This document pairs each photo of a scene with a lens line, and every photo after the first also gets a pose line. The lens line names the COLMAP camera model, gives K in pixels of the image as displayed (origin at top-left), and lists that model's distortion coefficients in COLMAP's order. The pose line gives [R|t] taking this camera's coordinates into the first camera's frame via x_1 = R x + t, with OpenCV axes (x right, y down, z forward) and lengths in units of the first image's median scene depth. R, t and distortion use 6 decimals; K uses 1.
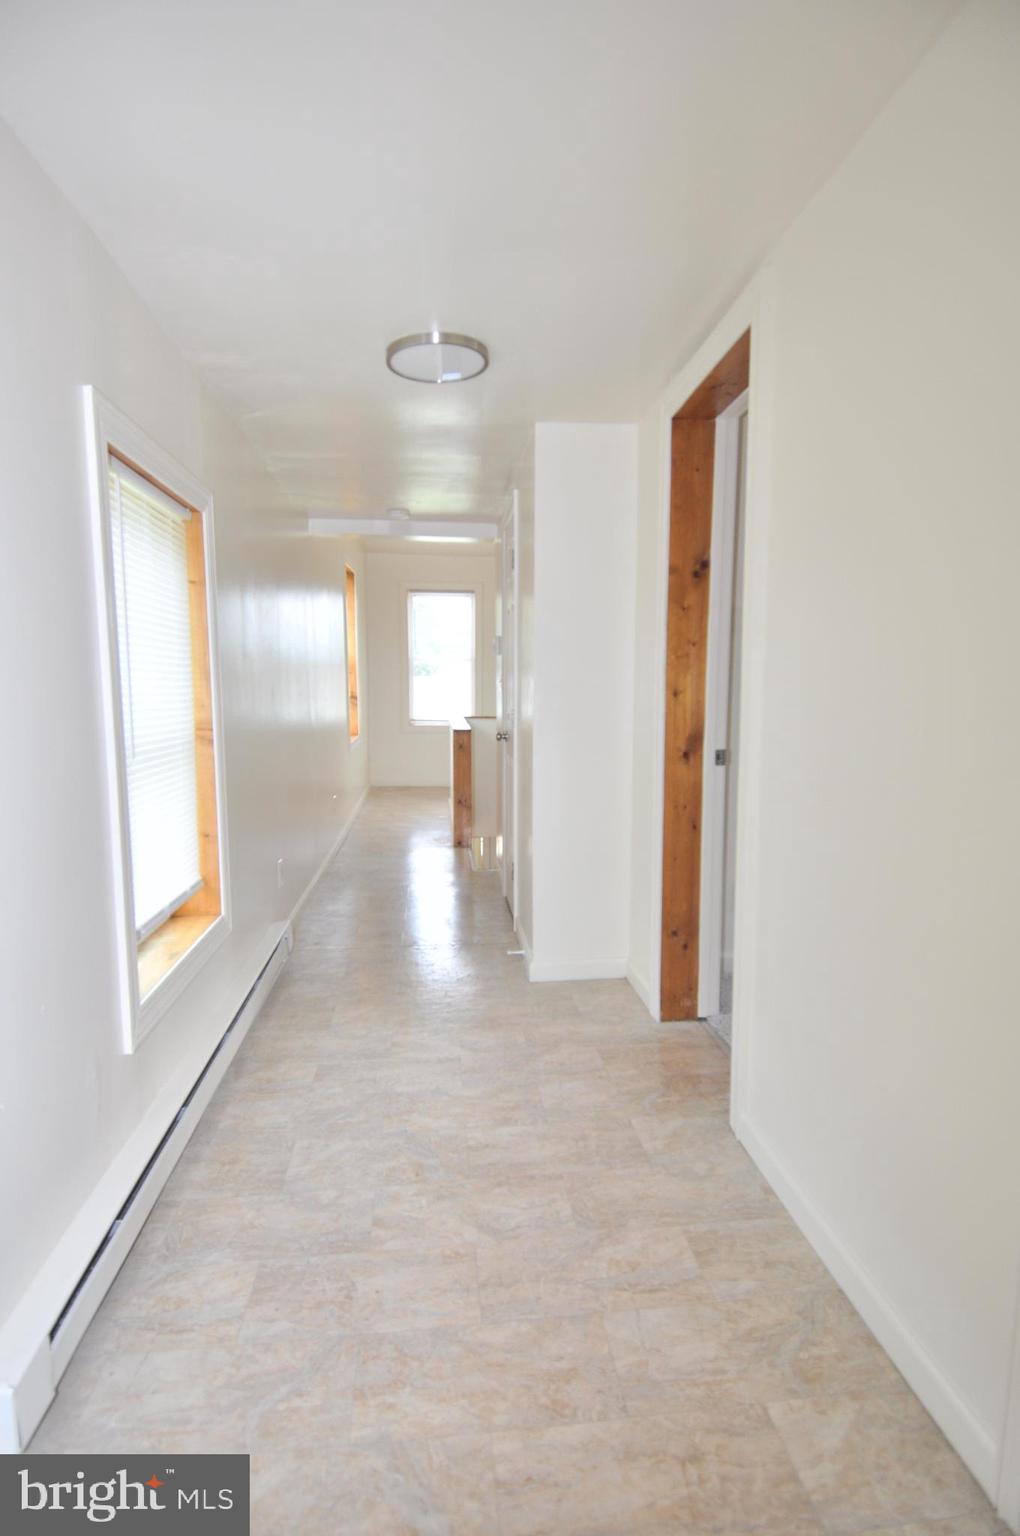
lens RADIAL K [[807.2, 0, 507.6], [0, 807.2, 768.7], [0, 0, 1]] dist [0.029948, -0.026046]
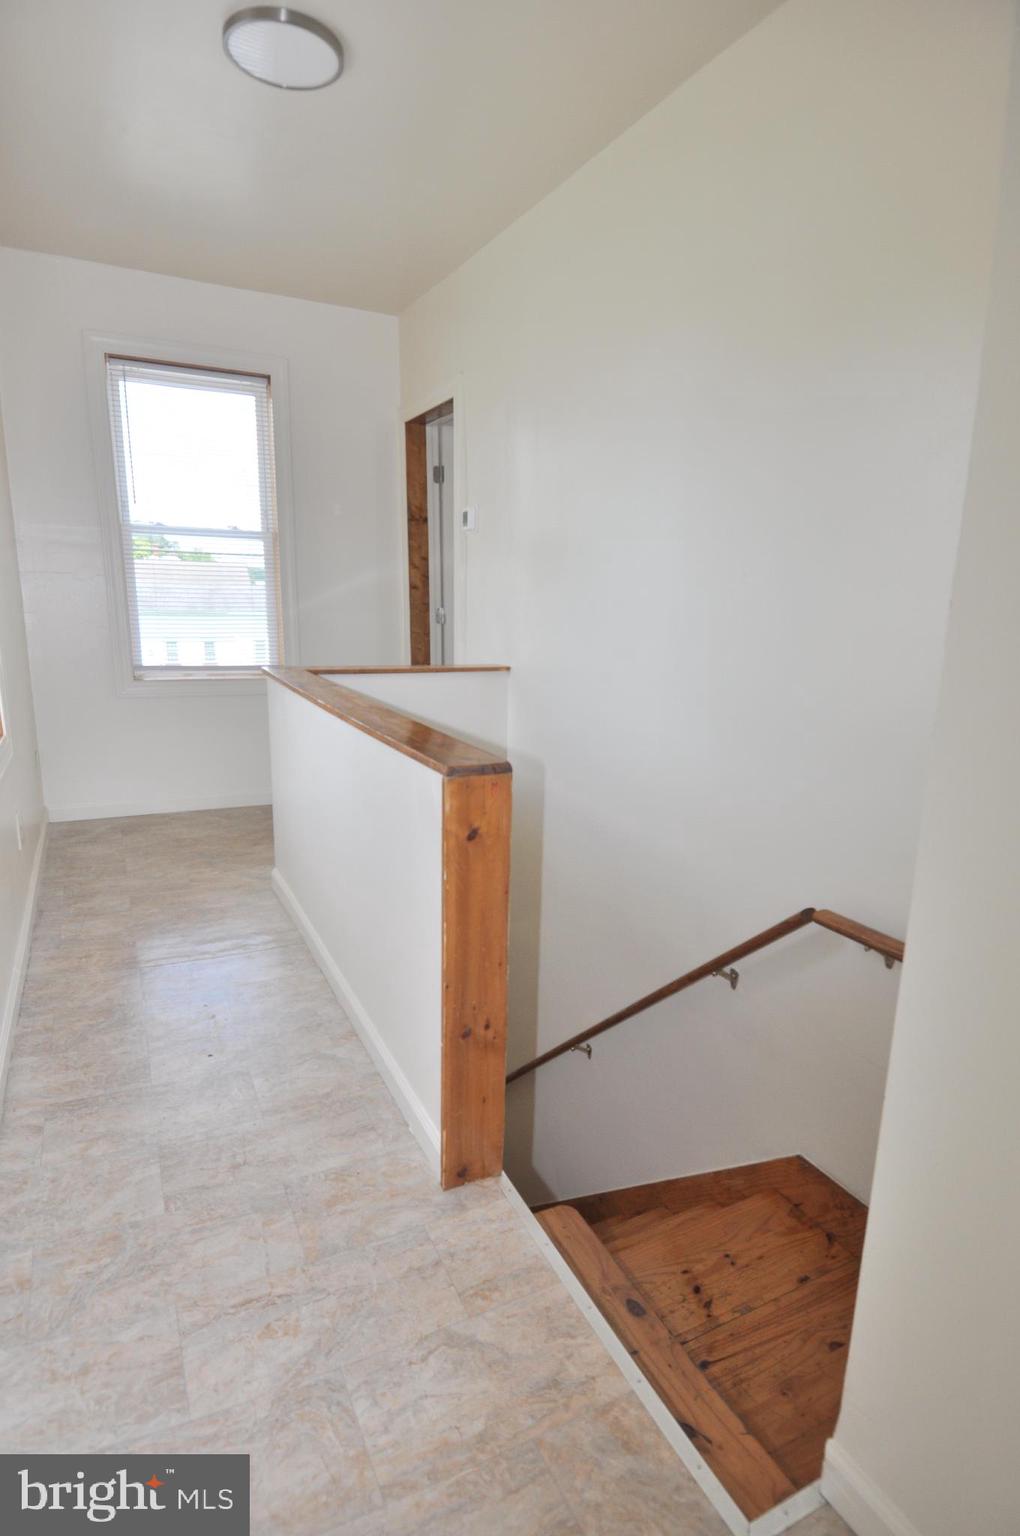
lens RADIAL K [[807.2, 0, 509.5], [0, 807.2, 770.6], [0, 0, 1]] dist [0.029948, -0.026046]
pose [[-0.933480, 0.074090, -0.350891, 0.186570], [-0.044742, 0.946723, 0.318926, -0.207136], [0.355826, 0.313411, -0.880432, 1.760132]]
